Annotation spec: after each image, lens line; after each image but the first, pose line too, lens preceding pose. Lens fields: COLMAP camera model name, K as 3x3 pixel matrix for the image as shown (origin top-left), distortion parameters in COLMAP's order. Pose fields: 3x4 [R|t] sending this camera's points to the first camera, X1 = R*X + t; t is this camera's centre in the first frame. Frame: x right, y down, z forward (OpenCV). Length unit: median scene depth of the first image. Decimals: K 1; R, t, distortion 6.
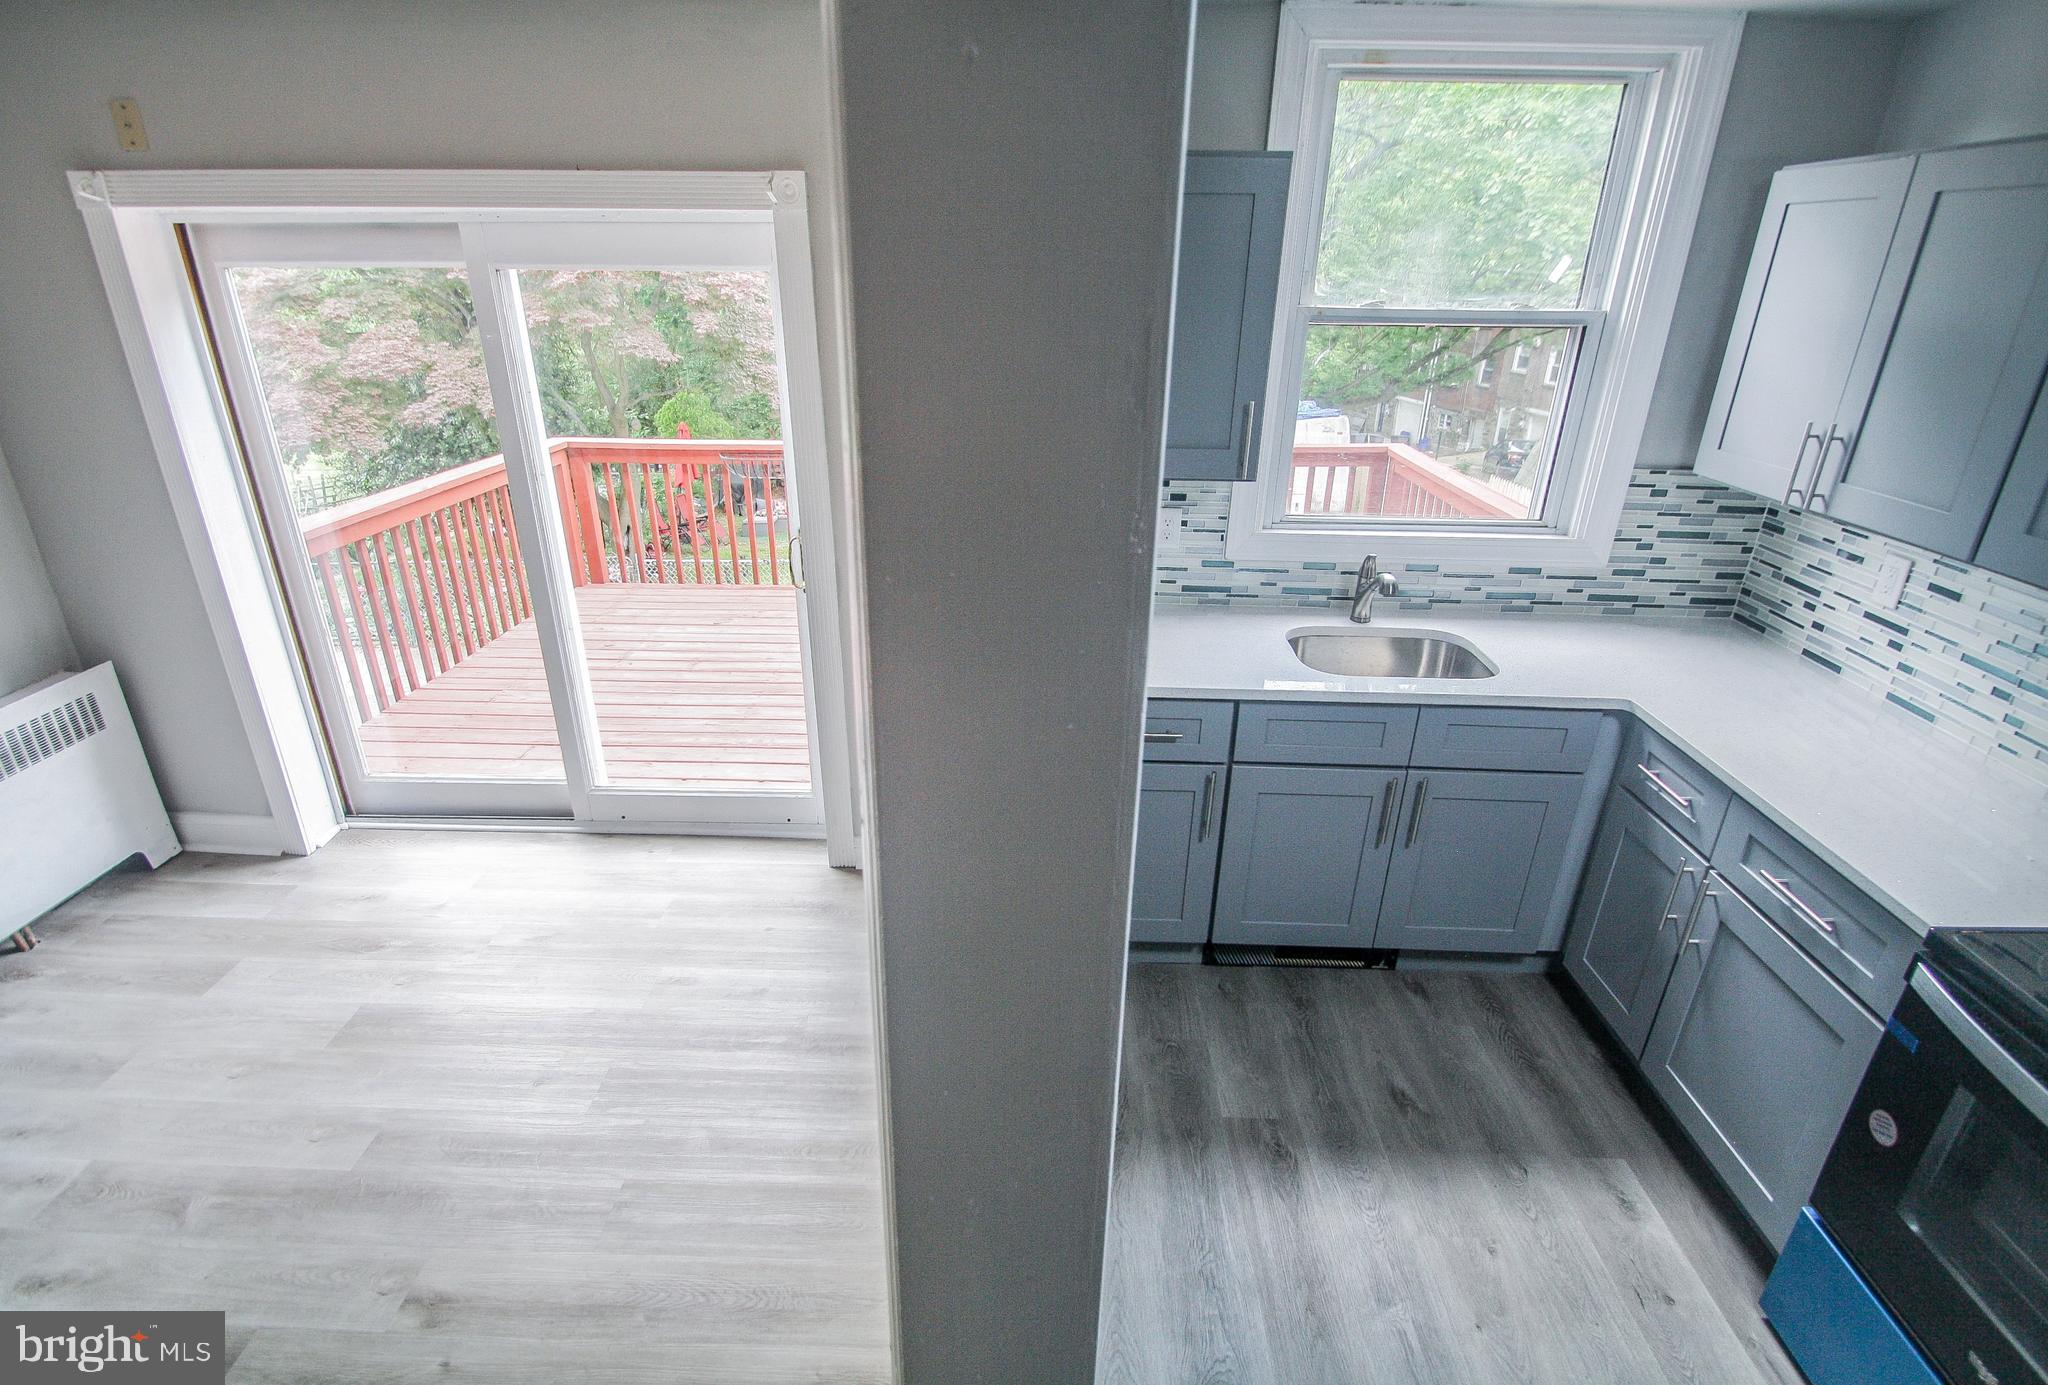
lens RADIAL K [[1033.5, 0, 990.5], [0, 1033.5, 741.5], [0, 0, 1]] dist [0.000616, -0.012663]
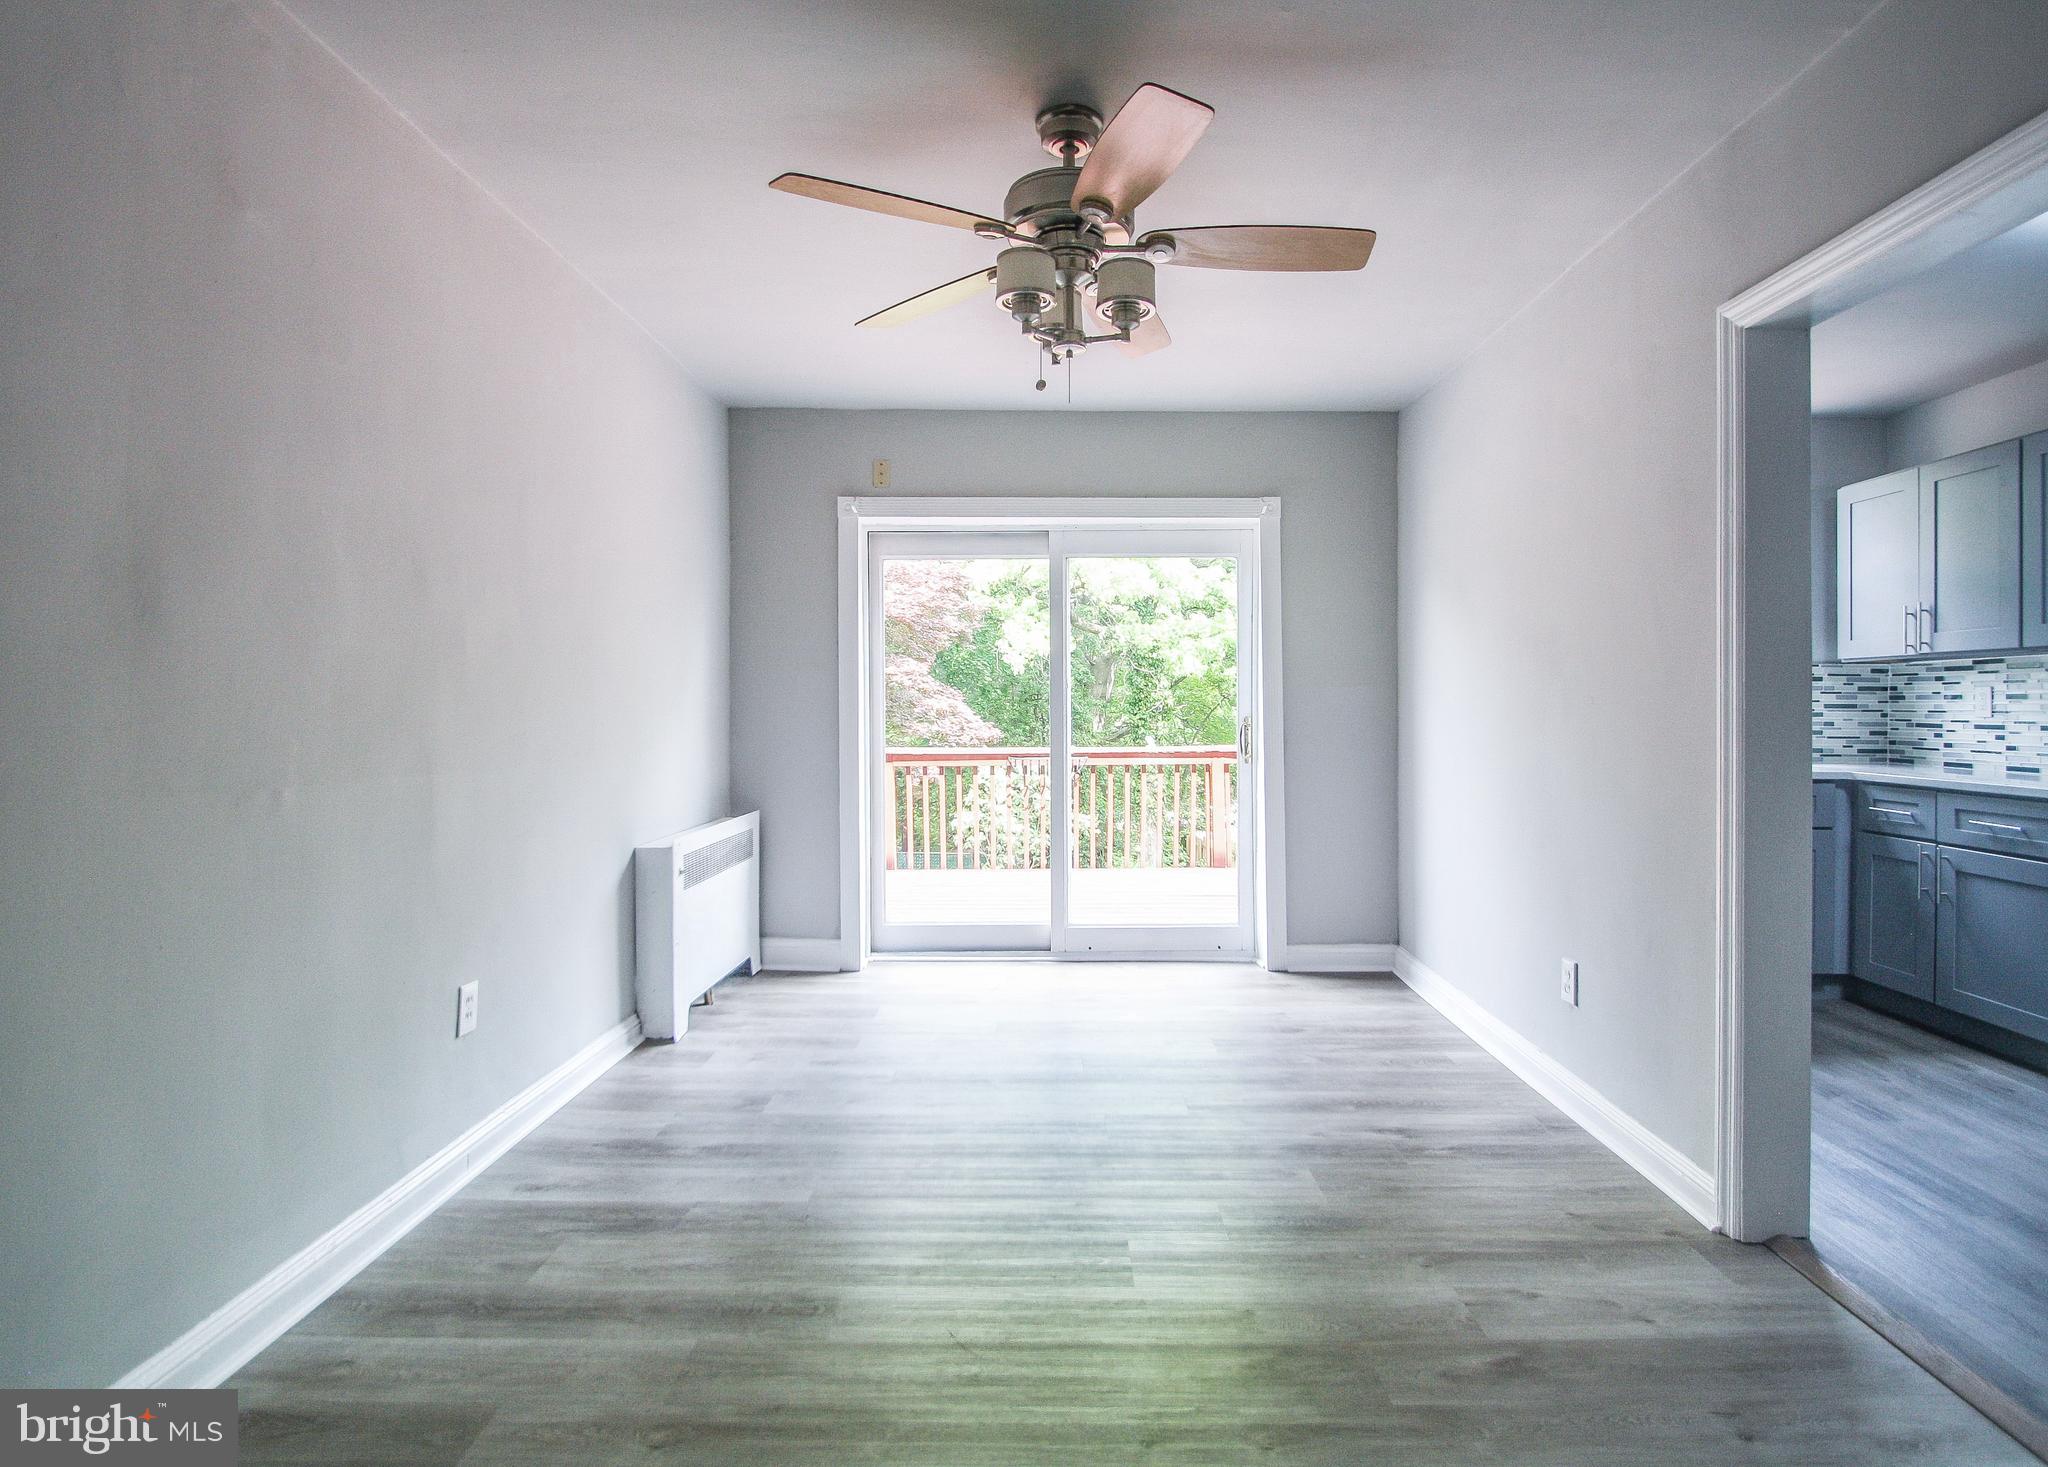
lens RADIAL K [[1127.4, 0, 1027.2], [0, 1127.4, 710.7], [0, 0, 1]] dist [-0.024726, -0.002421]
pose [[0.999755, -0.011408, 0.018962, -0.593772], [0.018225, 0.910501, -0.413104, 0.491691], [-0.012552, 0.413349, 0.910486, -0.503464]]
